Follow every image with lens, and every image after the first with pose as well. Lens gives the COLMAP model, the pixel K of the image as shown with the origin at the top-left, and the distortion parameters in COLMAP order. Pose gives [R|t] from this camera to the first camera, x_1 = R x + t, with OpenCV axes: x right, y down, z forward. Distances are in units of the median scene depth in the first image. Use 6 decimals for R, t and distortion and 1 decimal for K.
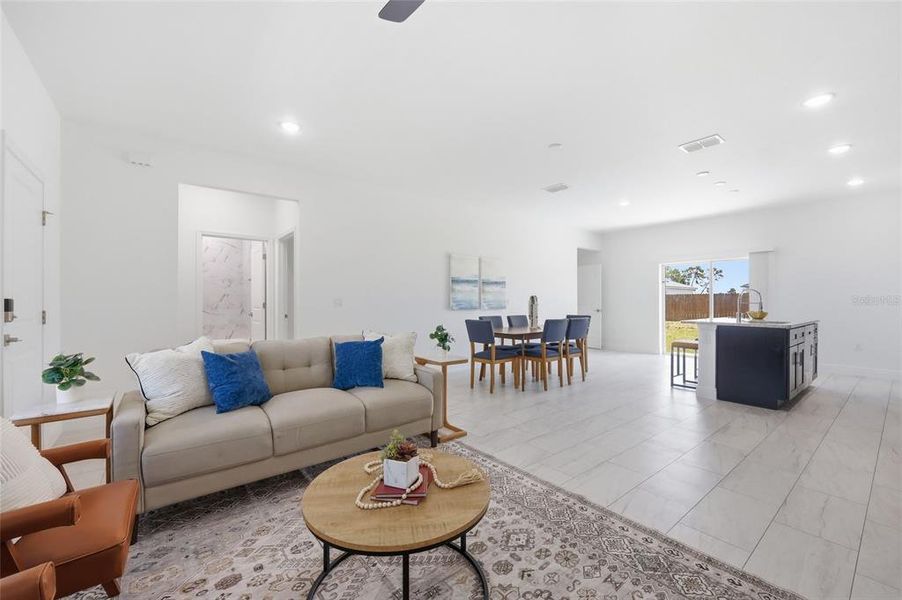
lens RADIAL K [[362.1, 0, 452.0], [0, 362.1, 297.9], [0, 0, 1]] dist [-0.000636, -0.000033]
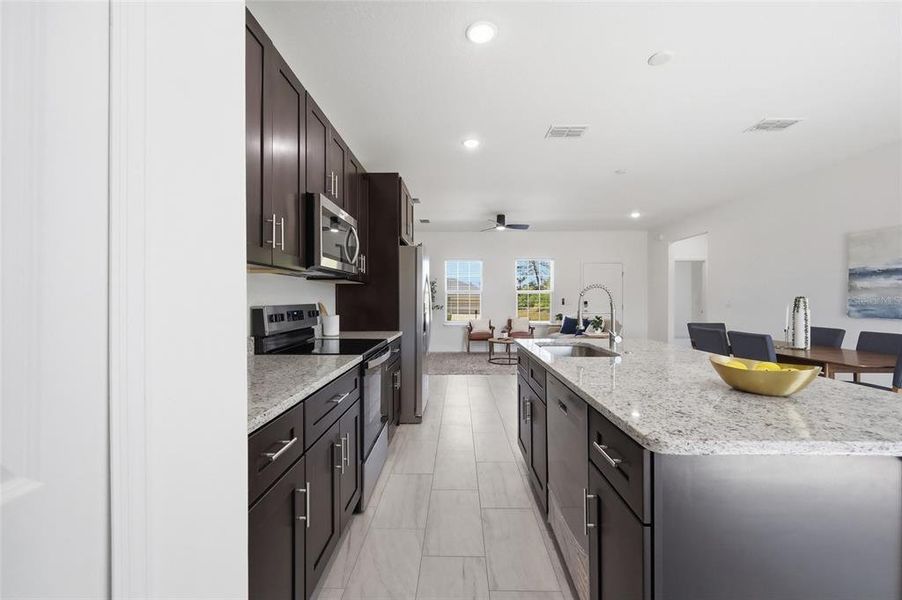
lens RADIAL K [[368.5, 0, 451.0], [0, 368.5, 300.0], [0, 0, 1]] dist [-0.001300, -0.000088]
pose [[-0.638738, 0.002660, -0.769420, 1.230151], [0.008860, 0.999953, -0.003898, -0.004110], [0.769374, -0.009307, -0.638731, 1.064499]]
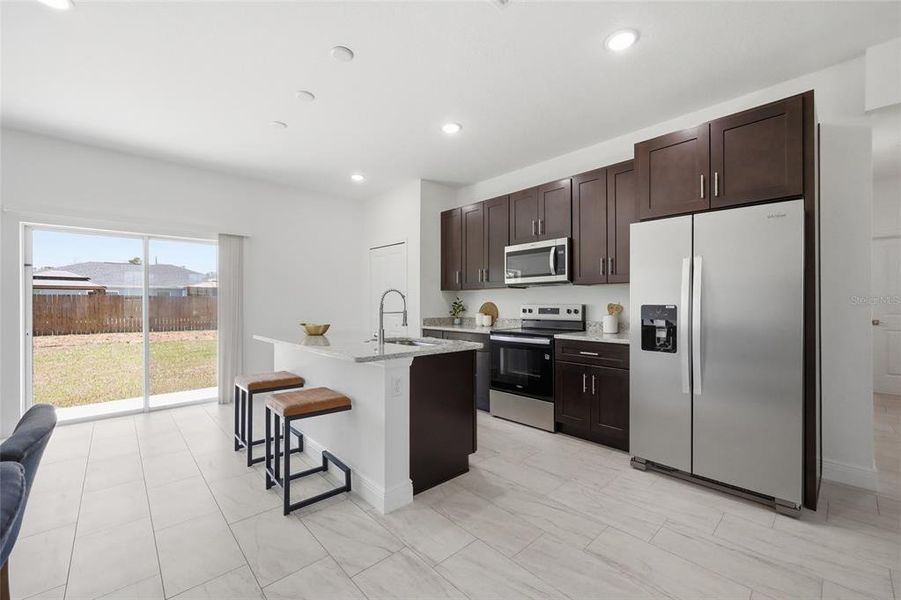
lens RADIAL K [[366.1, 0, 450.5], [0, 366.1, 300.0], [0, 0, 1]] dist [-0.000888, 0.000034]
pose [[-0.074683, 0.007647, 0.997178, 0.170935], [-0.008748, 0.999927, -0.008323, -0.002366], [-0.997169, -0.009345, -0.074610, 0.855026]]
